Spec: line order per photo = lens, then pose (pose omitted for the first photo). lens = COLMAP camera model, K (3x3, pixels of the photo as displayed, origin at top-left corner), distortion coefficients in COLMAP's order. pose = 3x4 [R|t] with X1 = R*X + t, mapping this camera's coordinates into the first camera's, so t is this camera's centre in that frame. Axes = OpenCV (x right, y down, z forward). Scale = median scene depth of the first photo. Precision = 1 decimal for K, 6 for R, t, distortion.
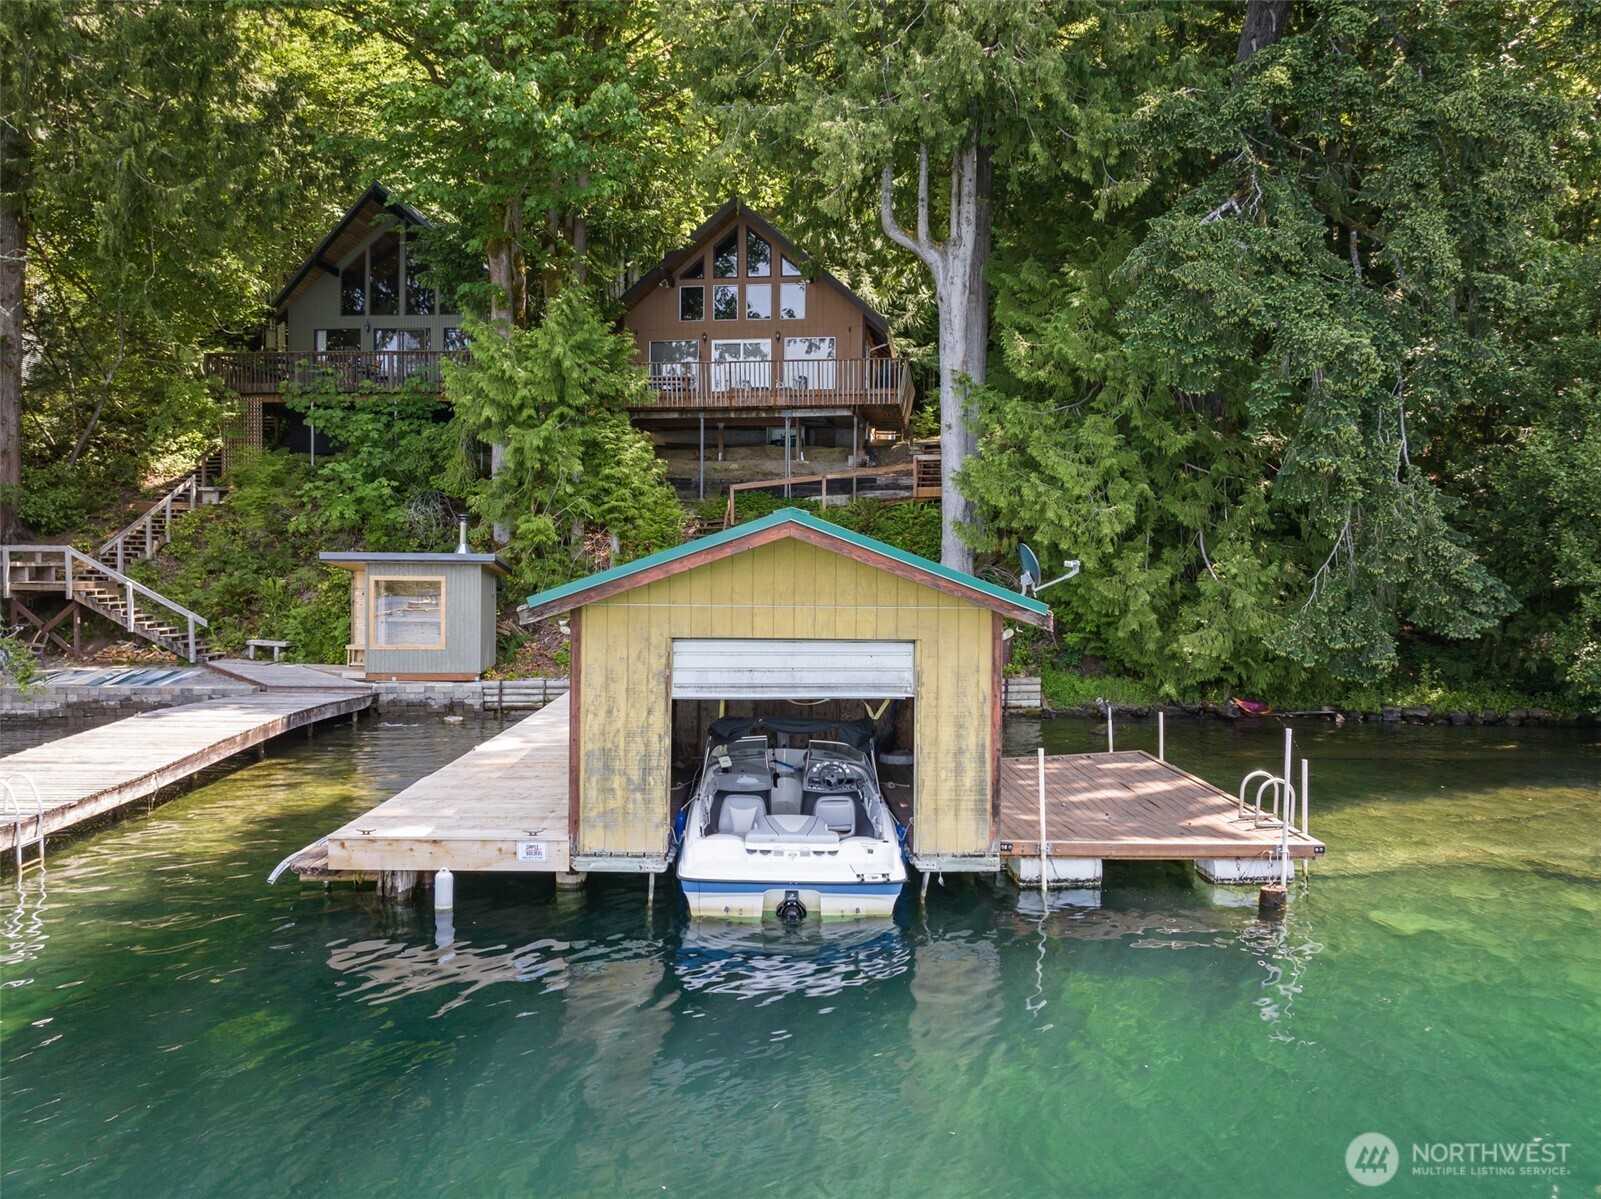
lens RADIAL K [[1124.7, 0, 800.5], [0, 1124.7, 599.5], [0, 0, 1]] dist [-0.004263, 0.000047]
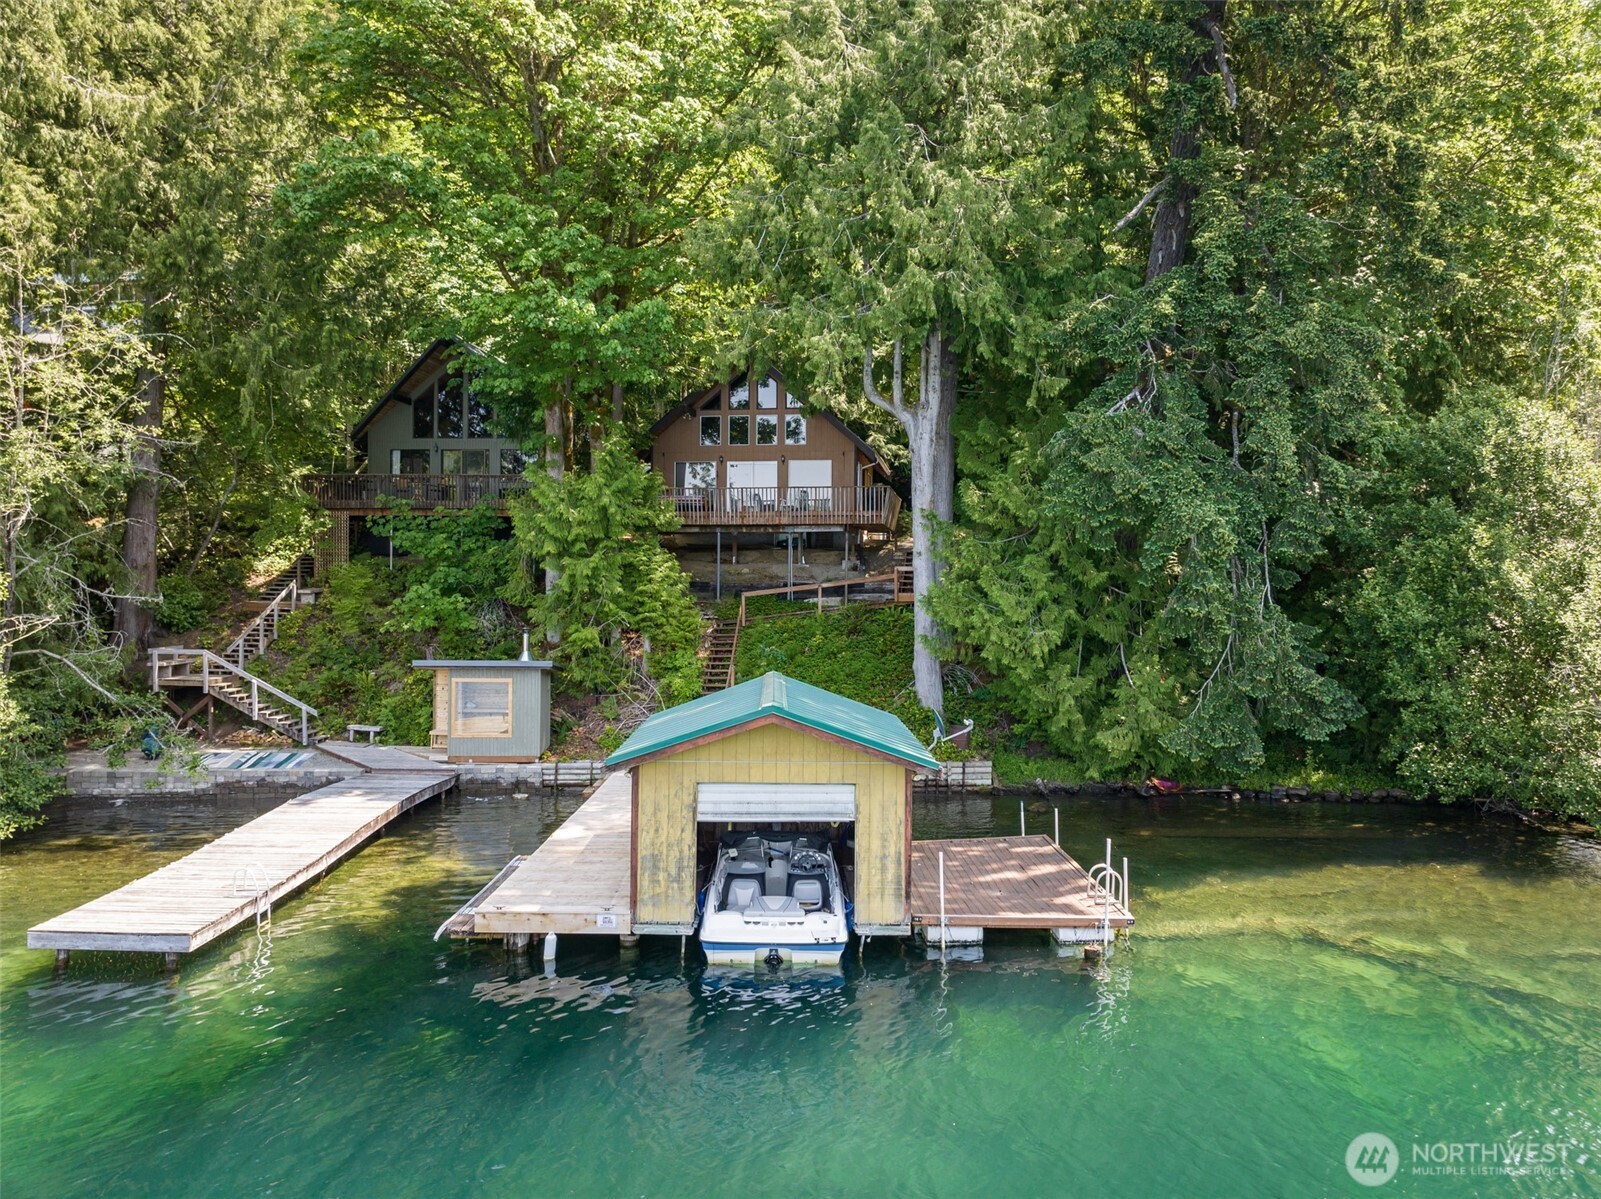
lens RADIAL K [[1140.2, 0, 800.5], [0, 1140.2, 599.5], [0, 0, 1]] dist [0.037705, -0.085268]
pose [[0.999863, 0.001371, -0.016465, 0.025268], [-0.001644, 0.999861, -0.016569, -0.091513], [0.016440, 0.016594, 0.999727, -0.273558]]
